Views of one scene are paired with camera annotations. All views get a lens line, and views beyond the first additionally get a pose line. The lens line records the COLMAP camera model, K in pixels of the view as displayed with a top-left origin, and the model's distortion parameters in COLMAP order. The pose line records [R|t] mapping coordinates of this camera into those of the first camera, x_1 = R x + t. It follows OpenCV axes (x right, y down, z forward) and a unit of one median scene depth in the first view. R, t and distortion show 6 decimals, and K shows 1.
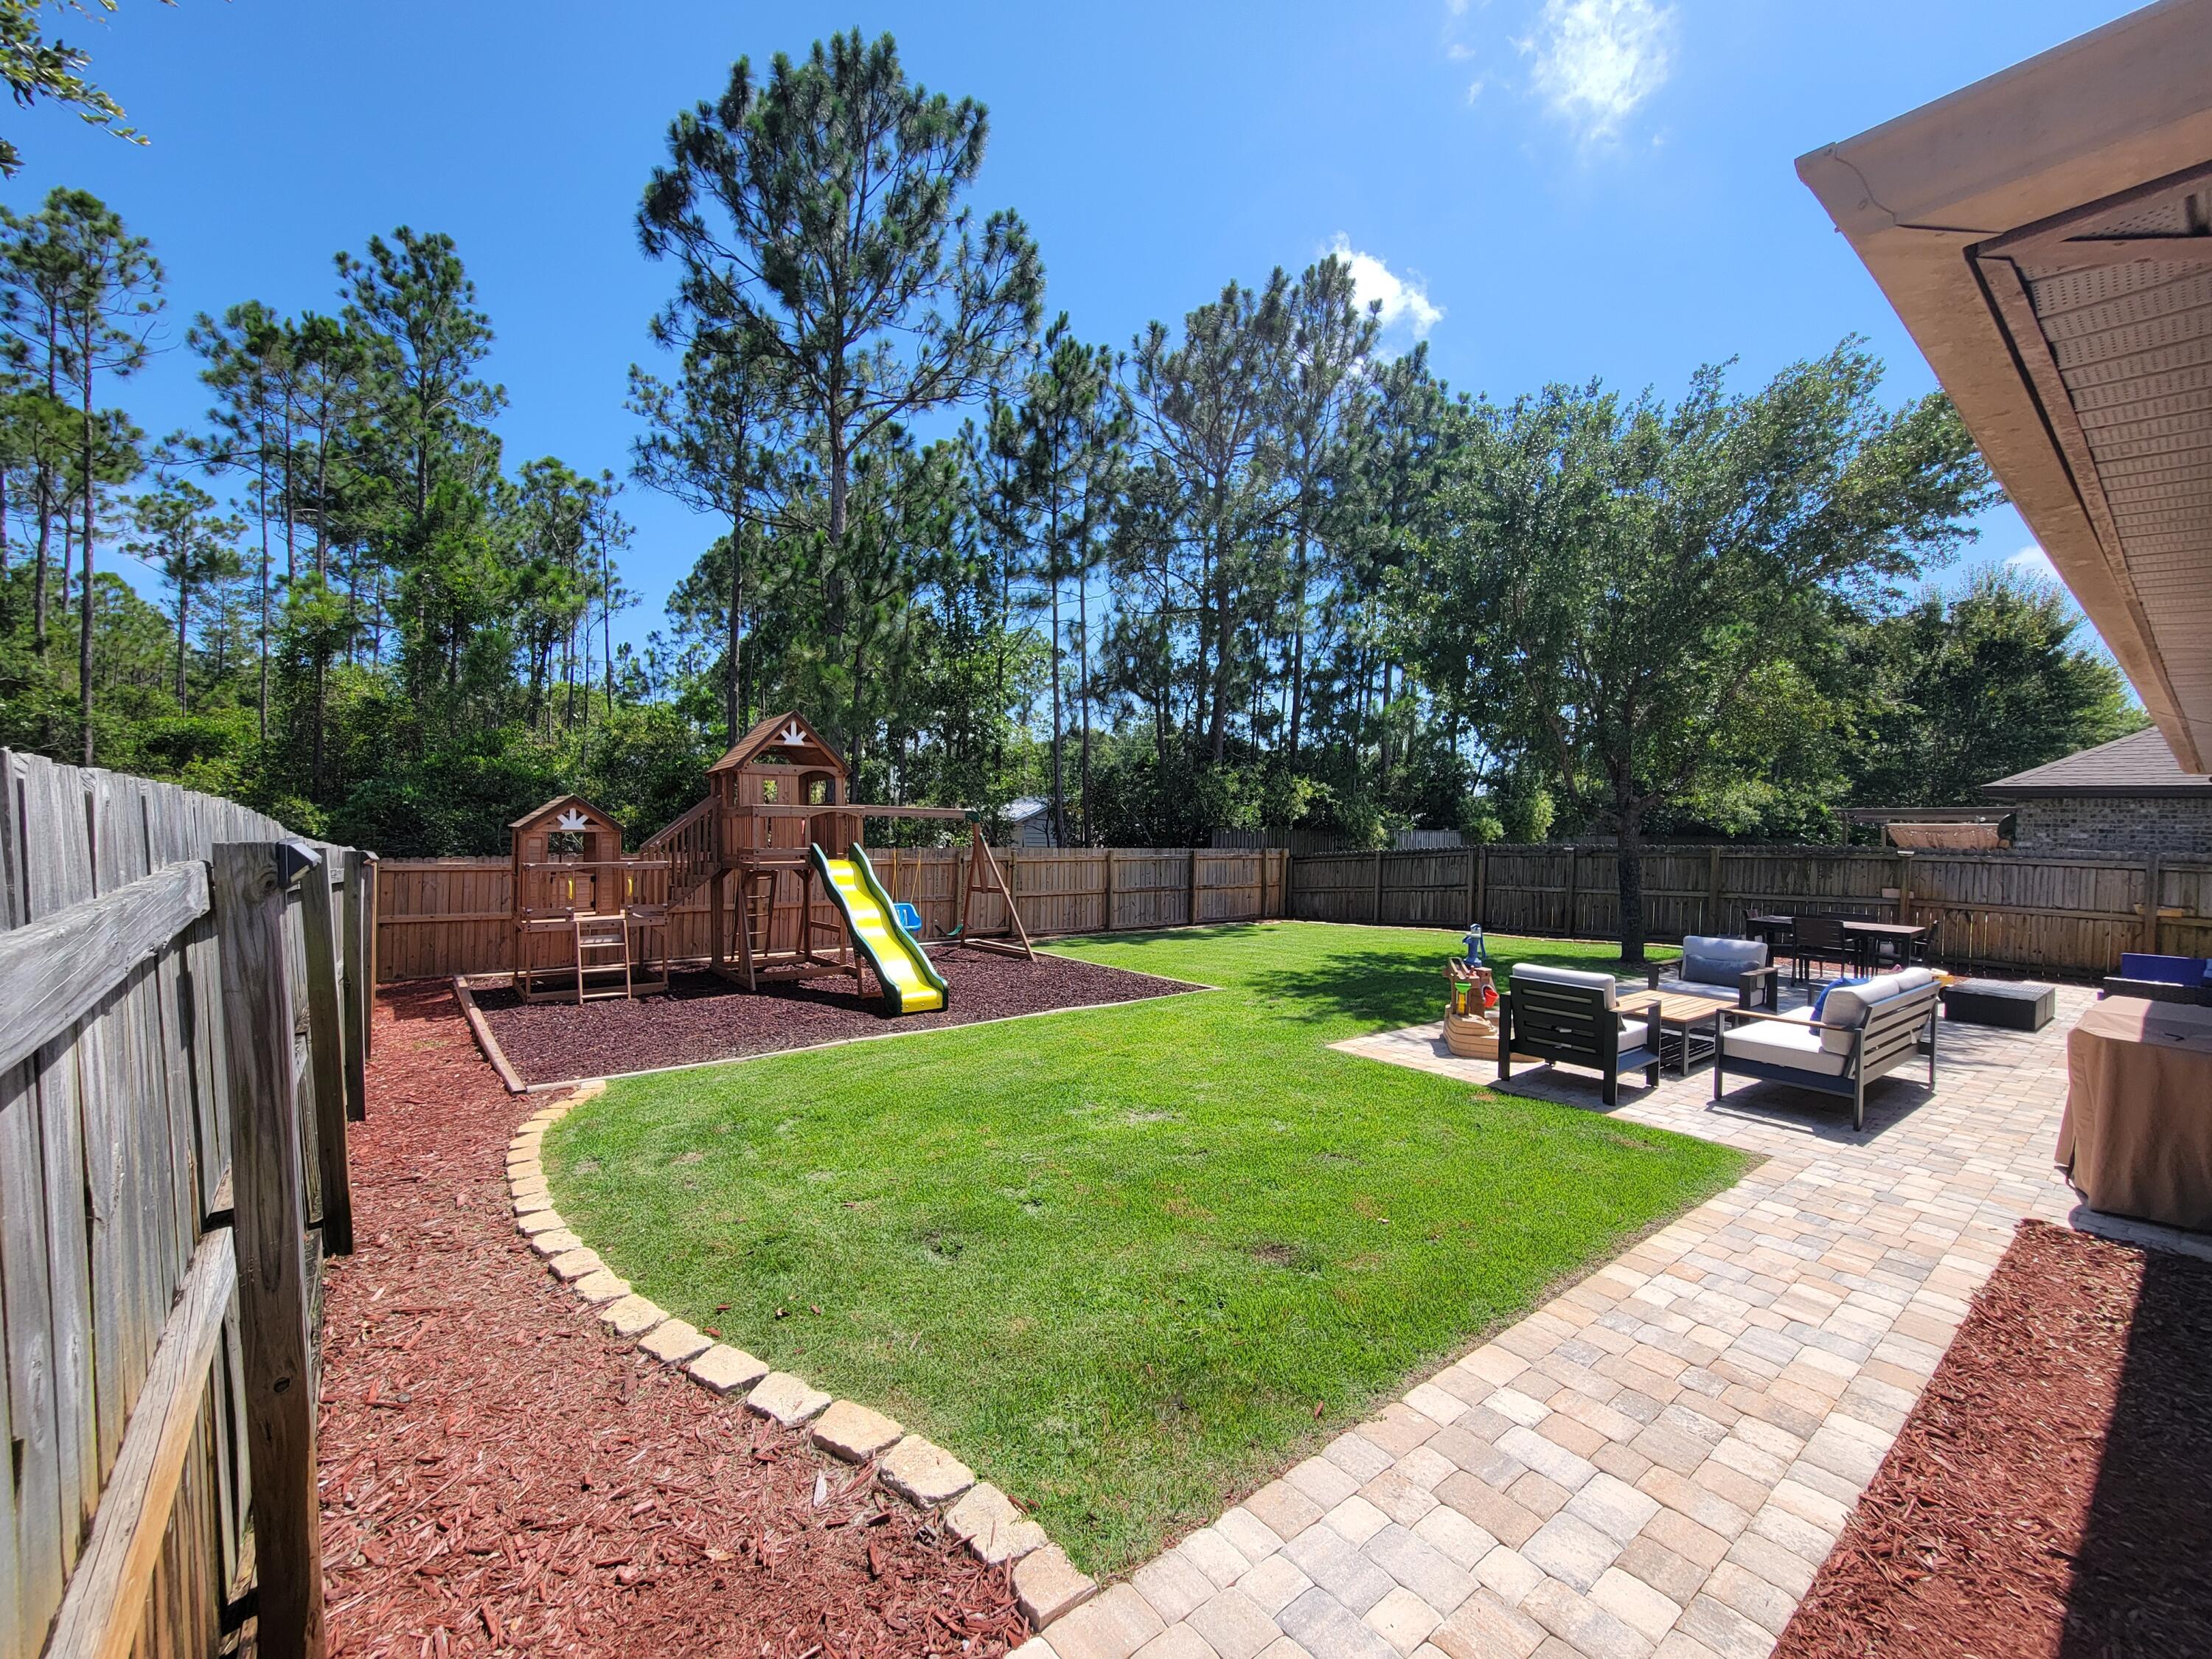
lens RADIAL K [[890.8, 0, 1106.0], [0, 890.8, 829.5], [0, 0, 1]] dist [0.002592, 0.000103]
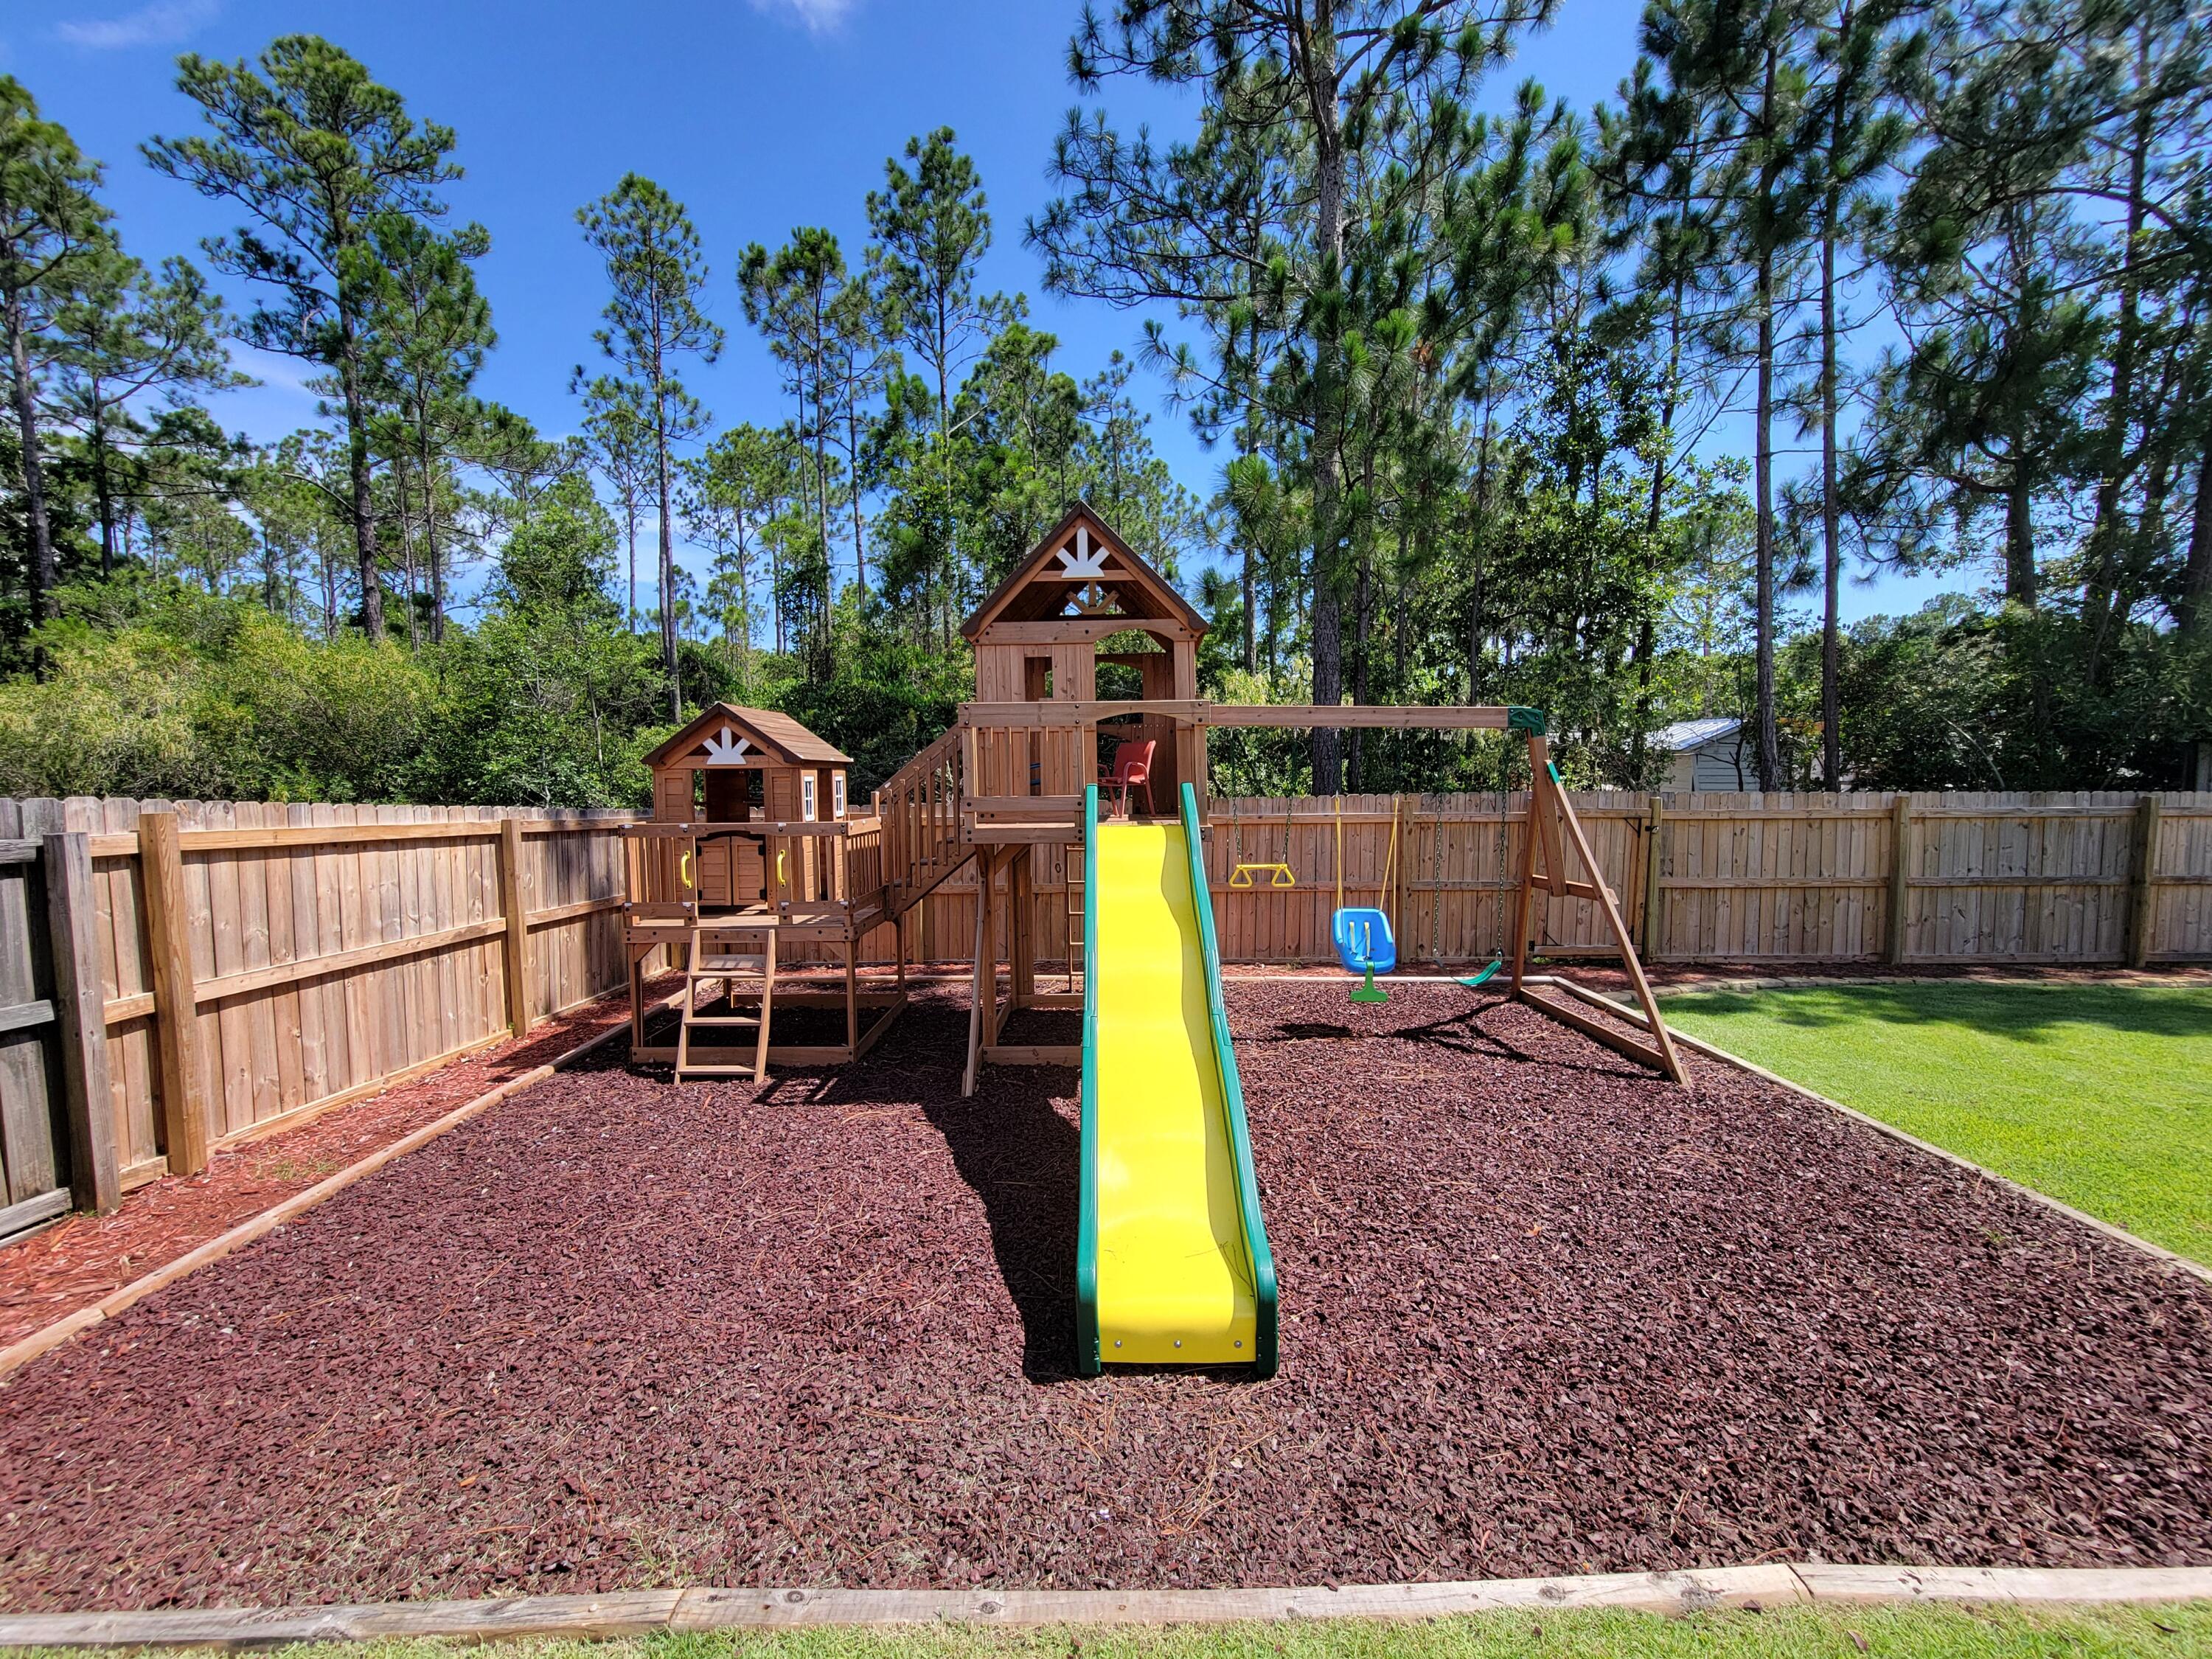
lens RADIAL K [[890.8, 0, 1106.0], [0, 890.8, 829.5], [0, 0, 1]] dist [0.002592, 0.000103]
pose [[0.774745, 0.021297, -0.631915, -0.021029], [0.017104, 0.998361, 0.054618, 0.007344], [0.632042, -0.053123, 0.773111, 0.351434]]
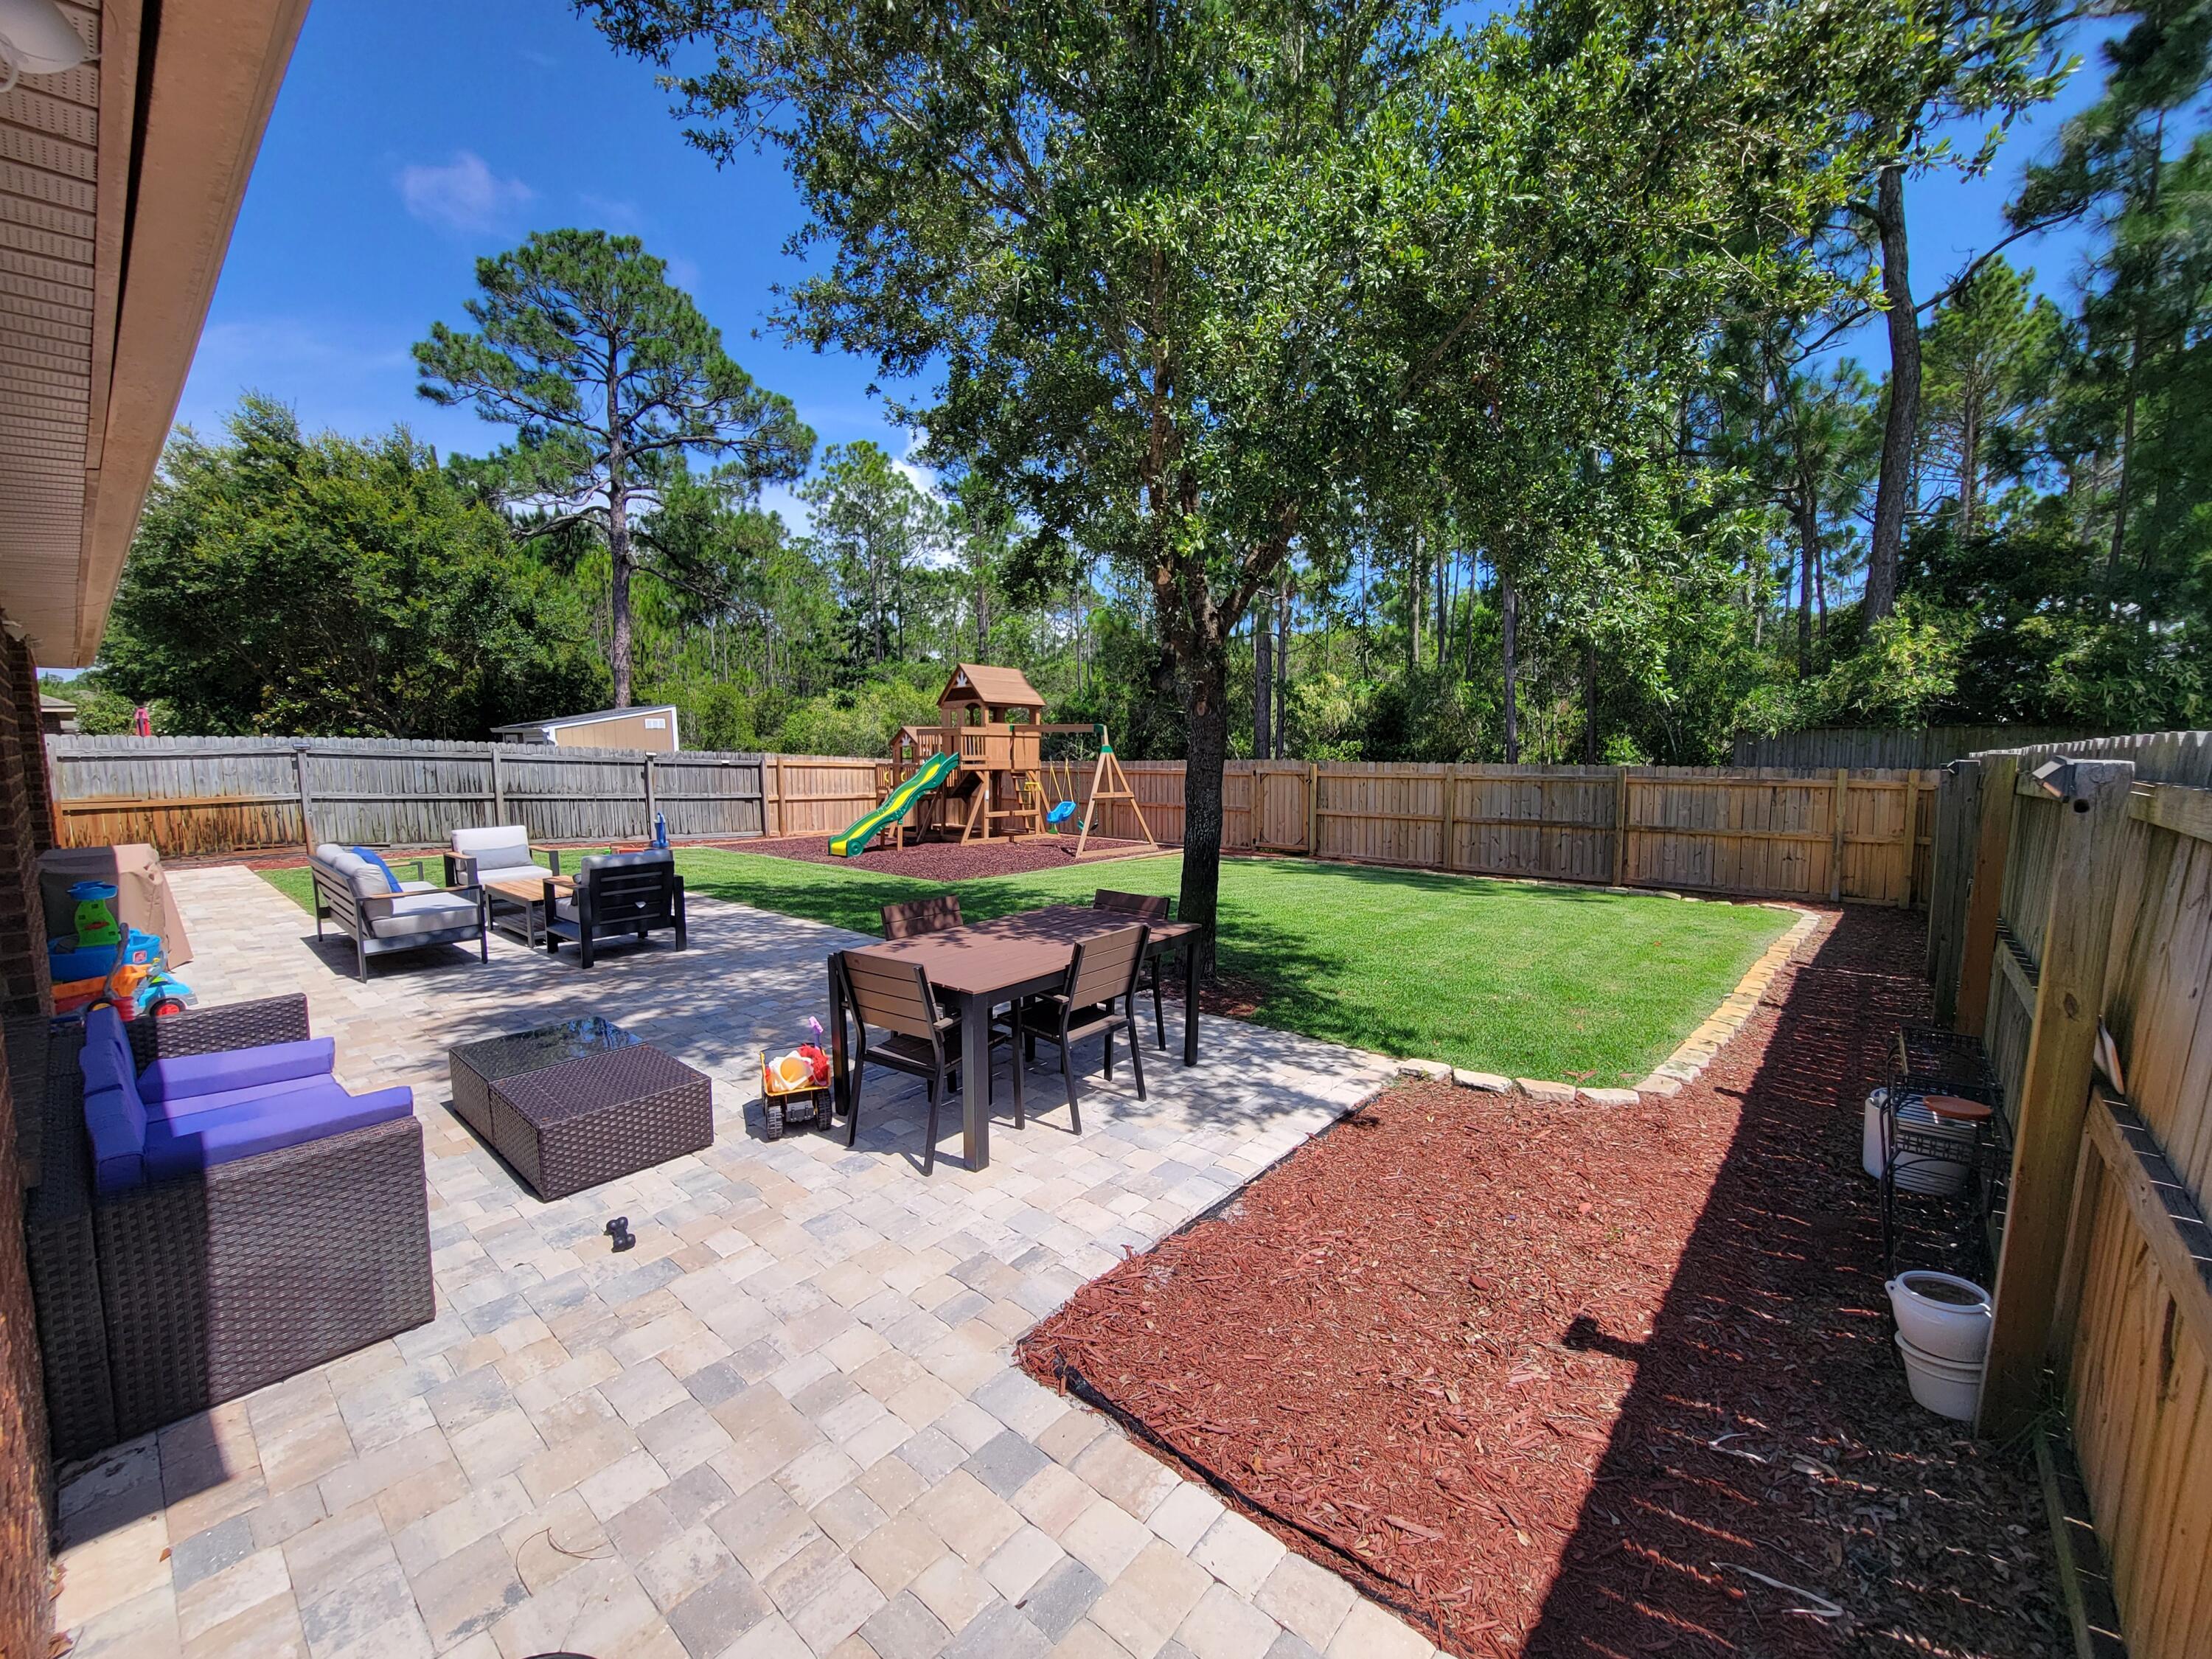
lens RADIAL K [[890.8, 0, 1106.0], [0, 890.8, 829.5], [0, 0, 1]] dist [0.002592, 0.000103]
pose [[0.165174, 0.077215, -0.983237, 0.678929], [0.005699, 0.996839, 0.079241, 0.015361], [0.986248, -0.018692, 0.164212, 0.559785]]
